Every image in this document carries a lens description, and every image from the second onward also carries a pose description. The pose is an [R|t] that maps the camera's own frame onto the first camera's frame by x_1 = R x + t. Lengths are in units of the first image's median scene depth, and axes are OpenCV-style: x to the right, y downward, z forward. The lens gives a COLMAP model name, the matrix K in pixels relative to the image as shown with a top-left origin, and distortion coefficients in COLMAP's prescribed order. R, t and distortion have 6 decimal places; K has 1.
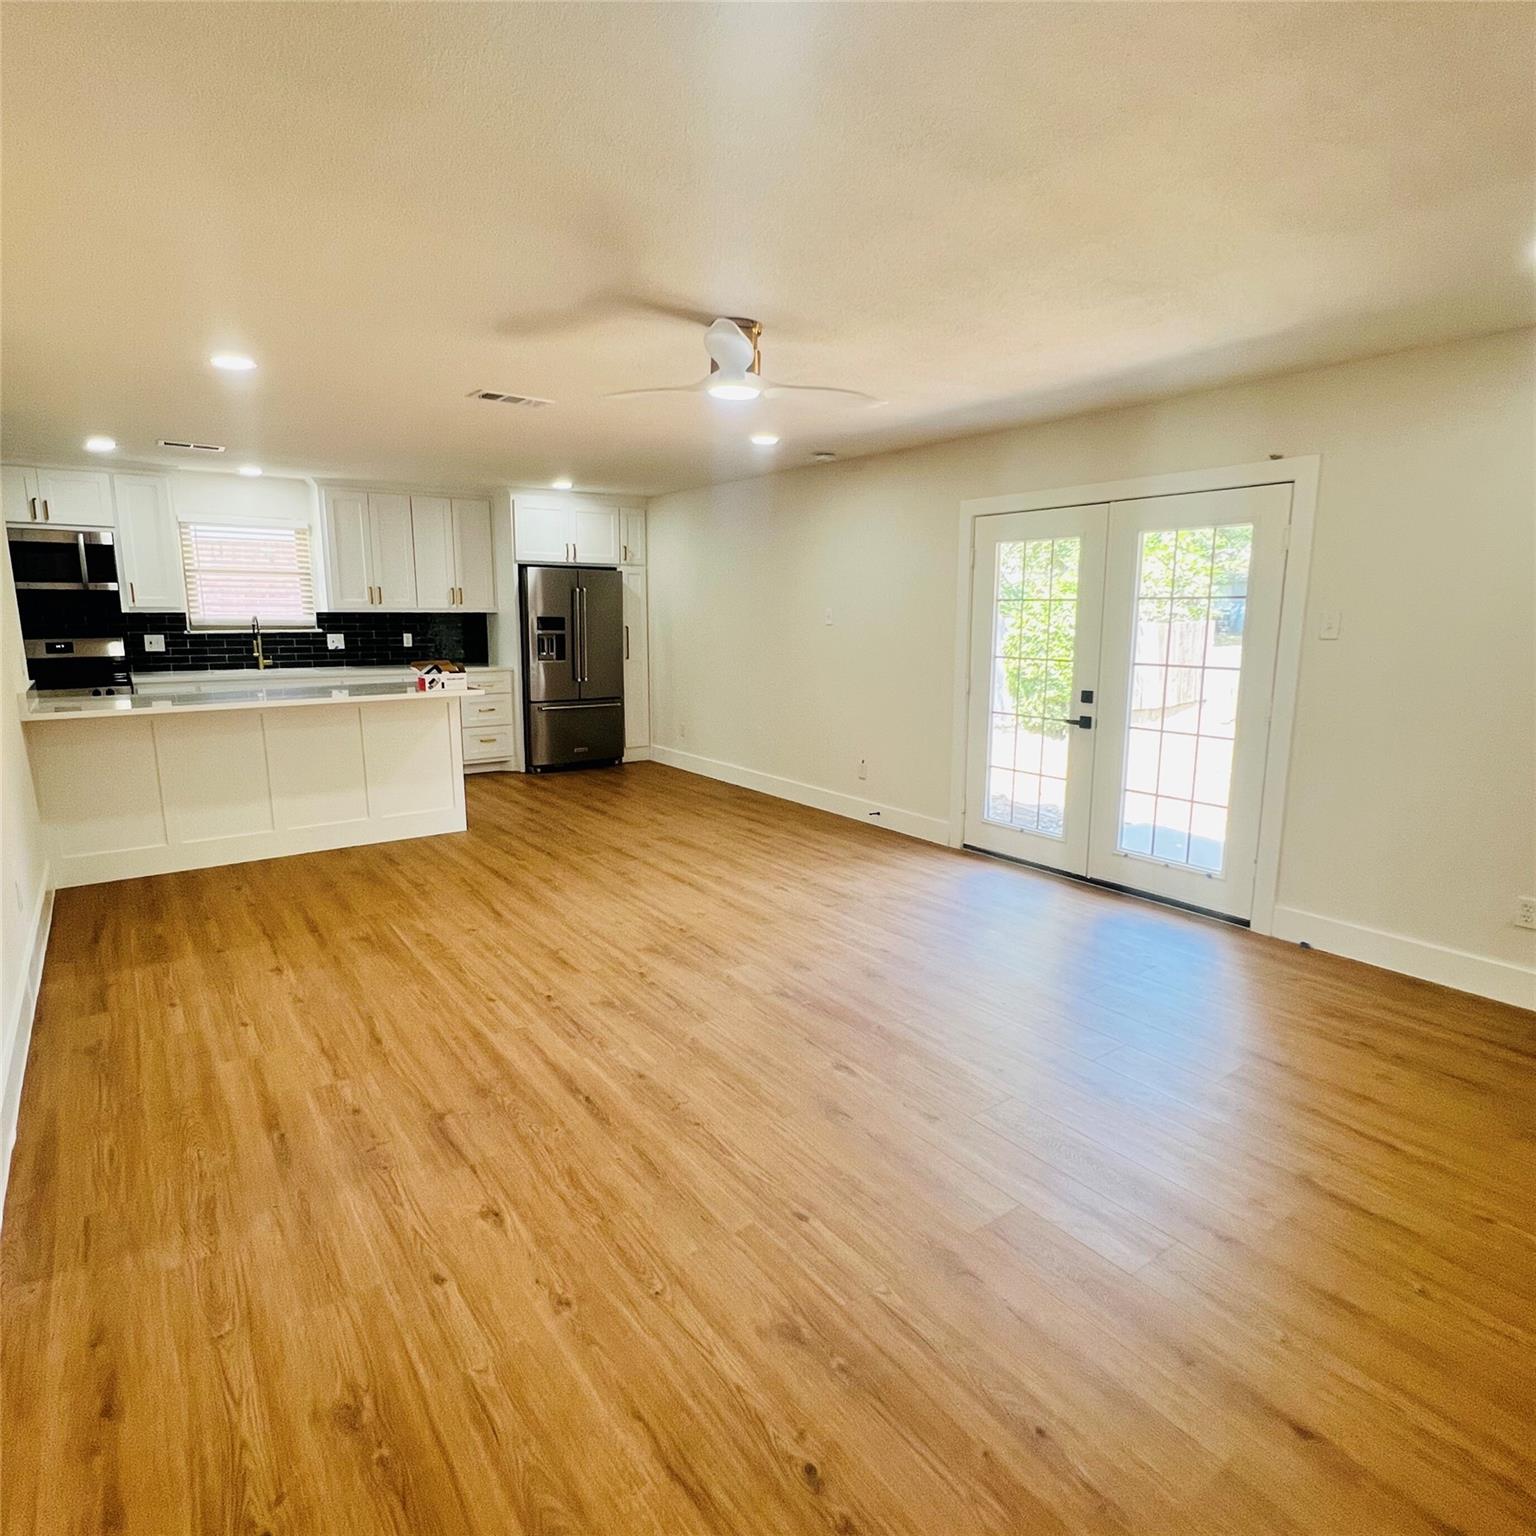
lens RADIAL K [[895.9, 0, 761.6], [0, 895.9, 773.4], [0, 0, 1]] dist [-0.005001, -0.000836]
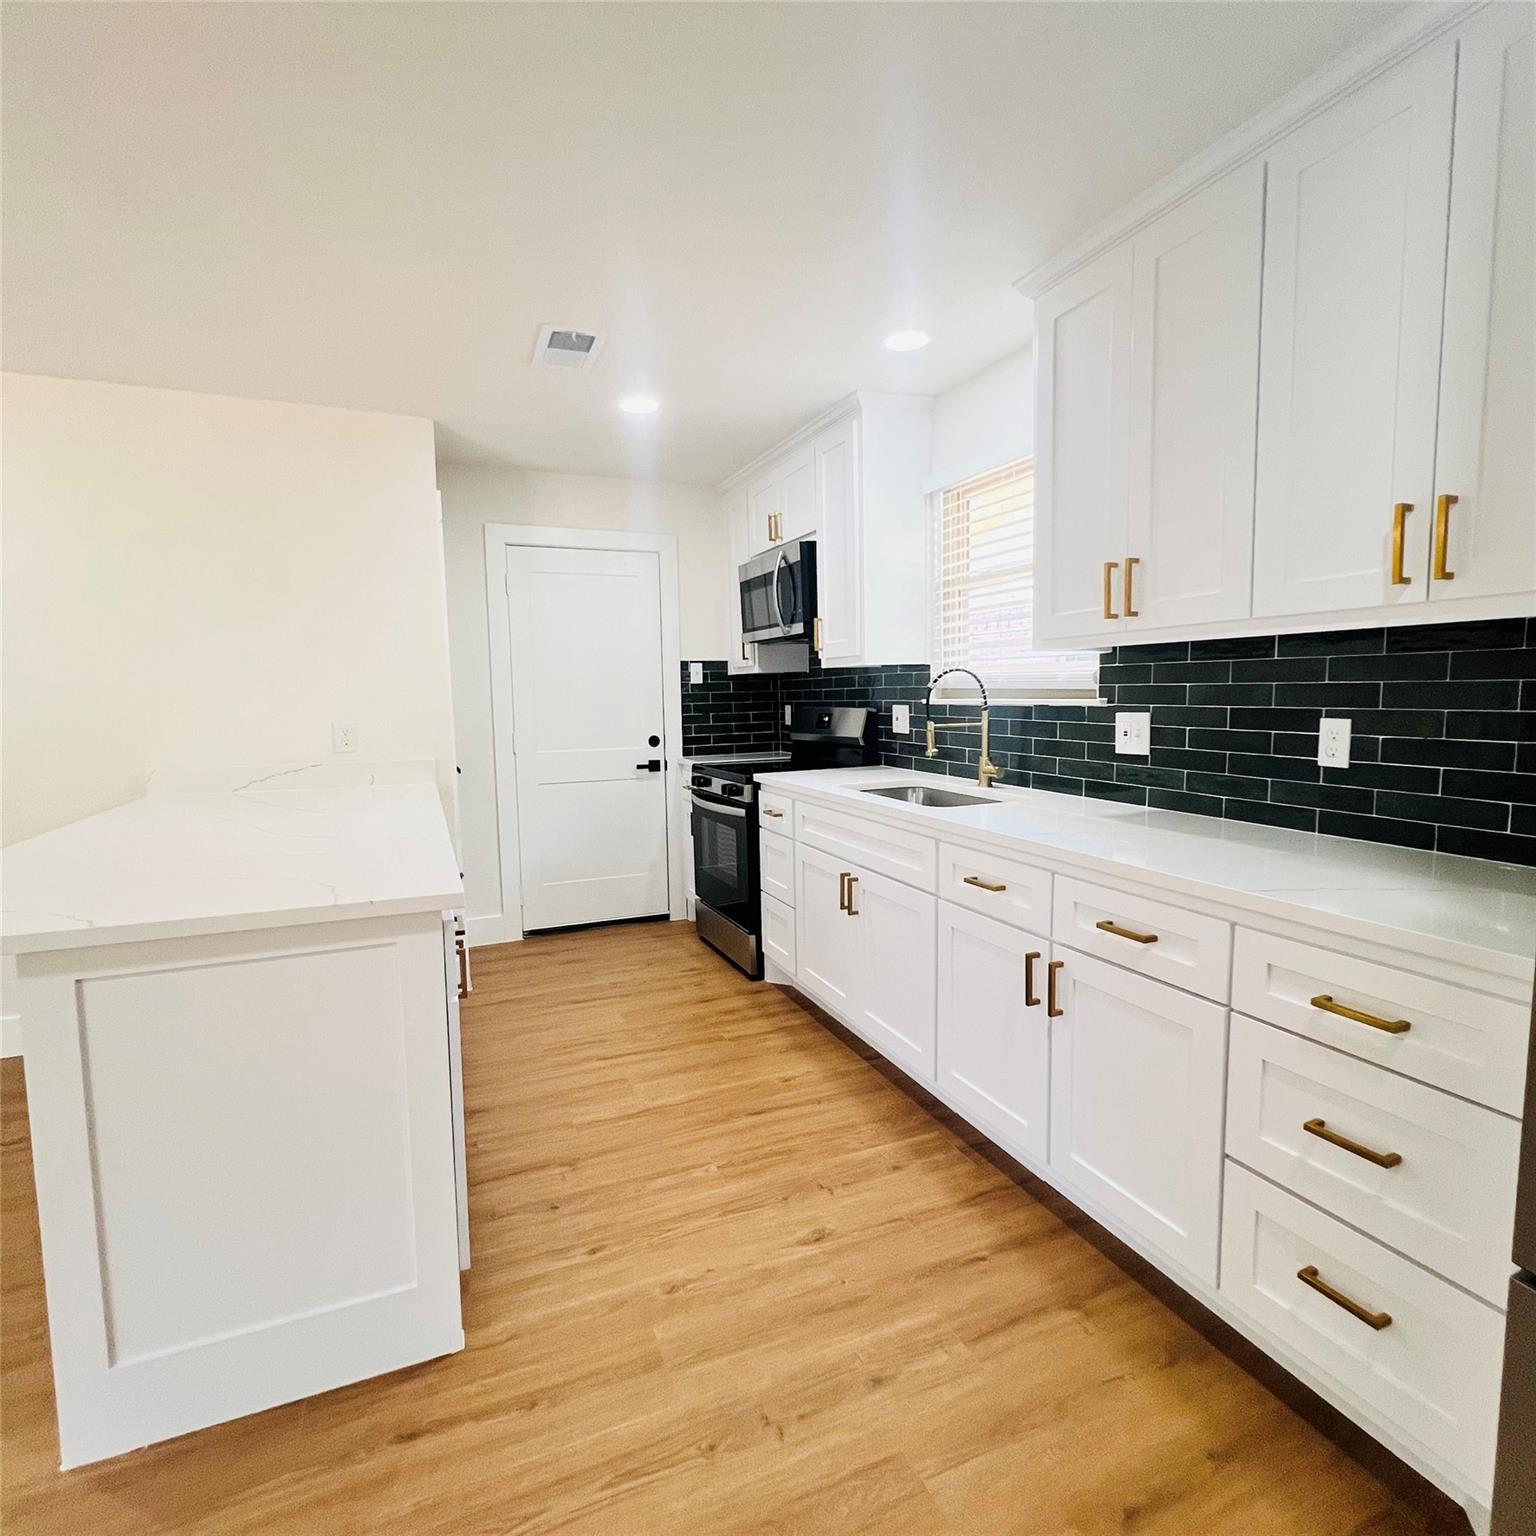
lens RADIAL K [[819.7, 0, 763.6], [0, 819.7, 769.6], [0, 0, 1]] dist [-0.000764, 0.002164]
pose [[-0.228895, 0.093755, -0.968926, -0.176139], [-0.158150, 0.978546, 0.132047, -0.212661], [0.960518, 0.183460, -0.209157, 1.292396]]
